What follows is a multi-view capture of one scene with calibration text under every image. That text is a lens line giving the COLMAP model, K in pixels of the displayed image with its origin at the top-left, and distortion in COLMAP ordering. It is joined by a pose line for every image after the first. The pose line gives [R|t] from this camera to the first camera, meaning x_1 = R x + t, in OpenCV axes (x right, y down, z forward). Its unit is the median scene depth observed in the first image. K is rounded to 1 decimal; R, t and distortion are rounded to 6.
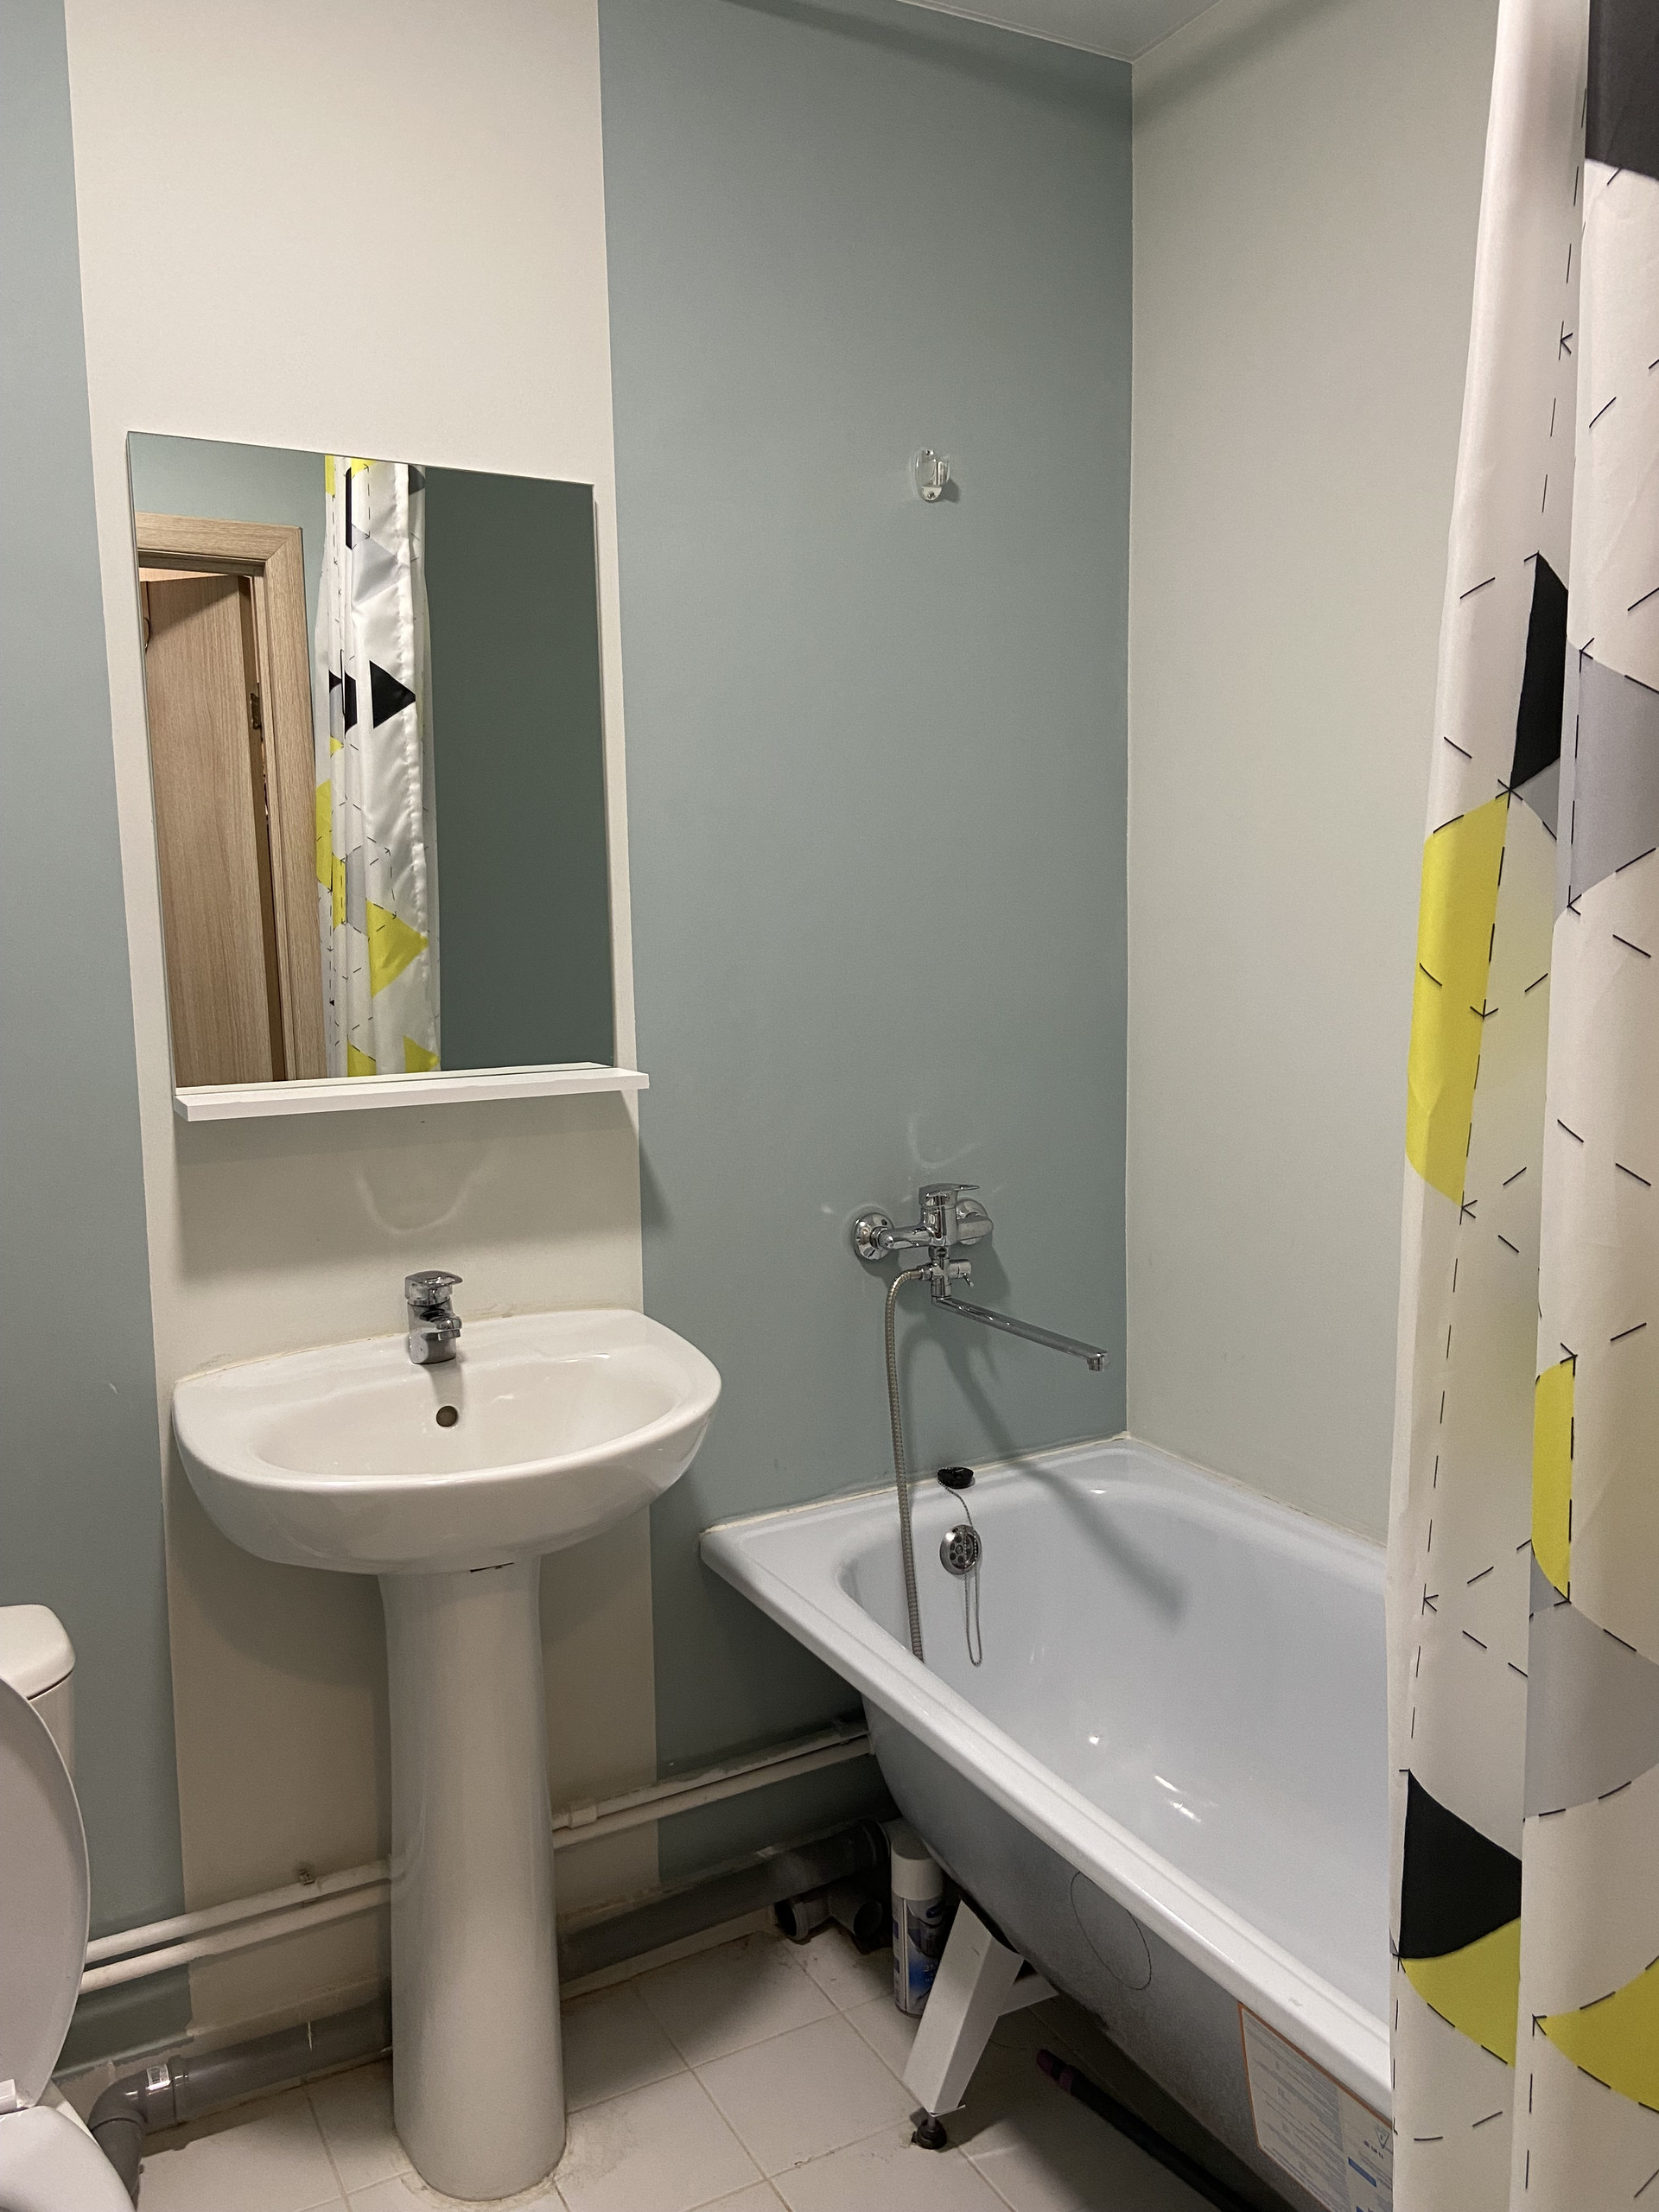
lens RADIAL K [[1645.2, 0, 814.6], [0, 1645.2, 1103.3], [0, 0, 1]] dist [0.122824, -0.157075]
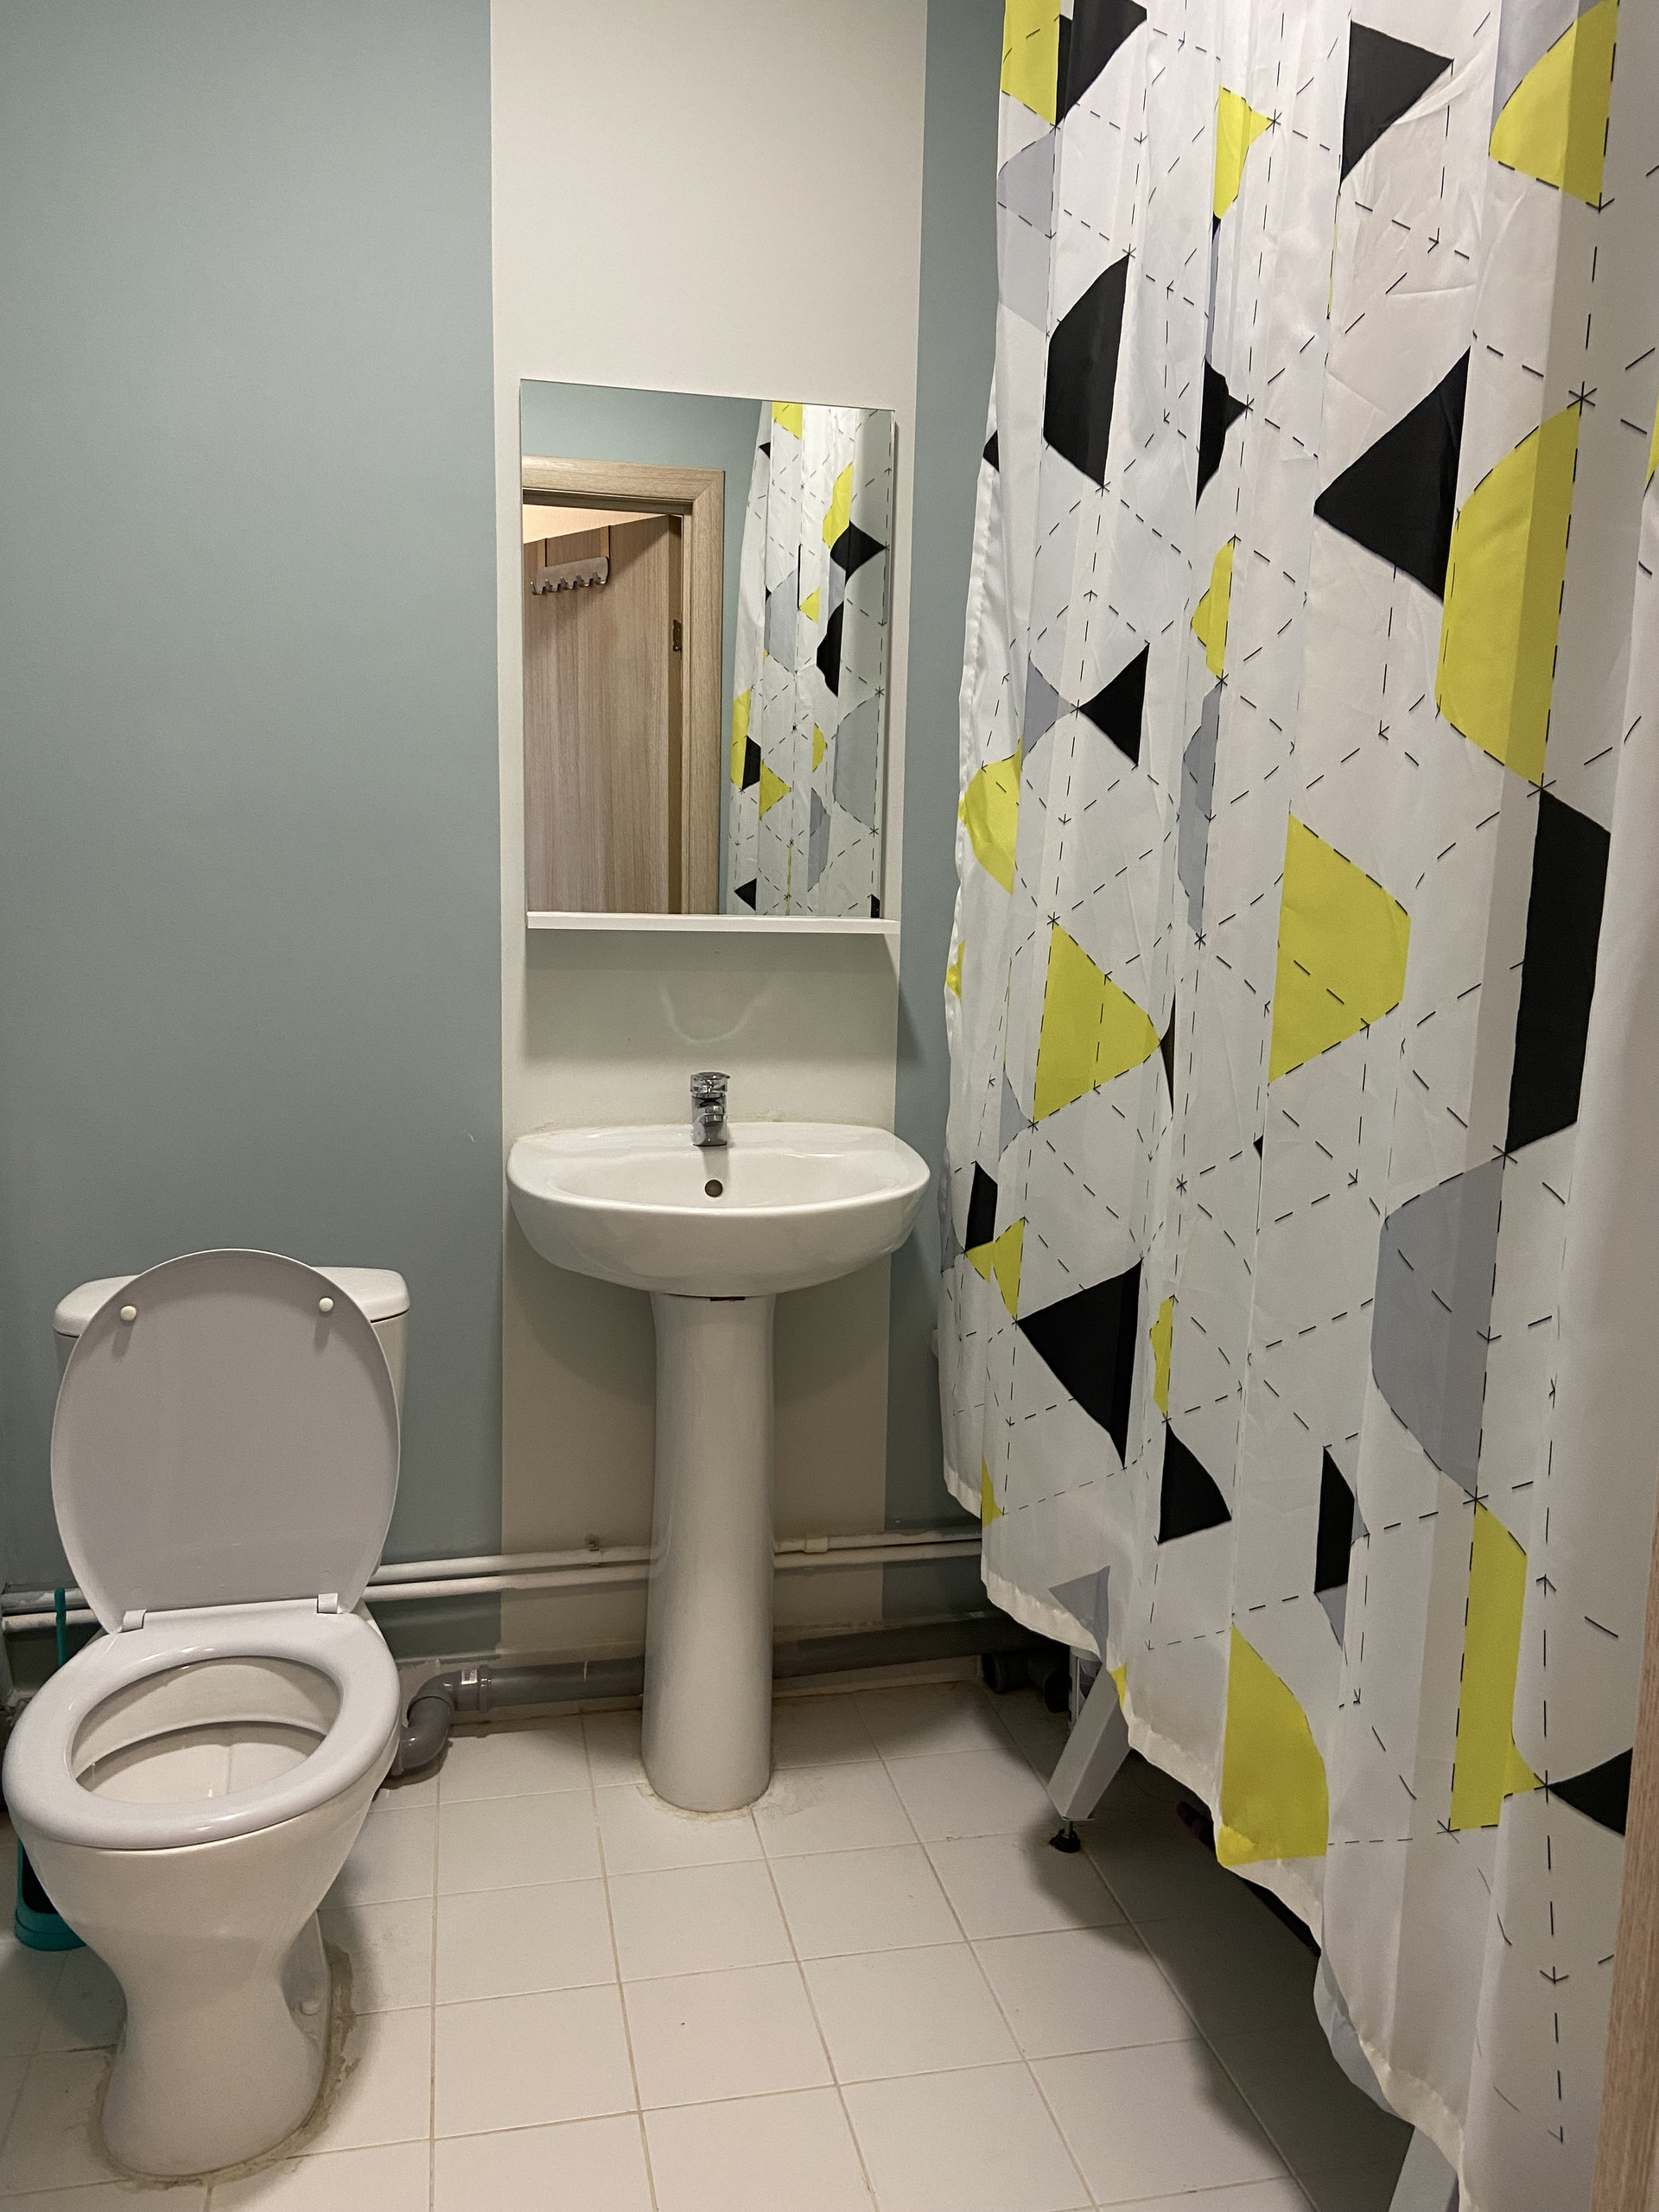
lens RADIAL K [[1645.2, 0, 814.6], [0, 1645.2, 1103.3], [0, 0, 1]] dist [0.122824, -0.157075]
pose [[0.959114, 0.078804, -0.271829, 0.174190], [-0.072011, 0.996793, 0.034889, 0.076610], [0.273706, -0.013888, 0.961713, -0.149954]]
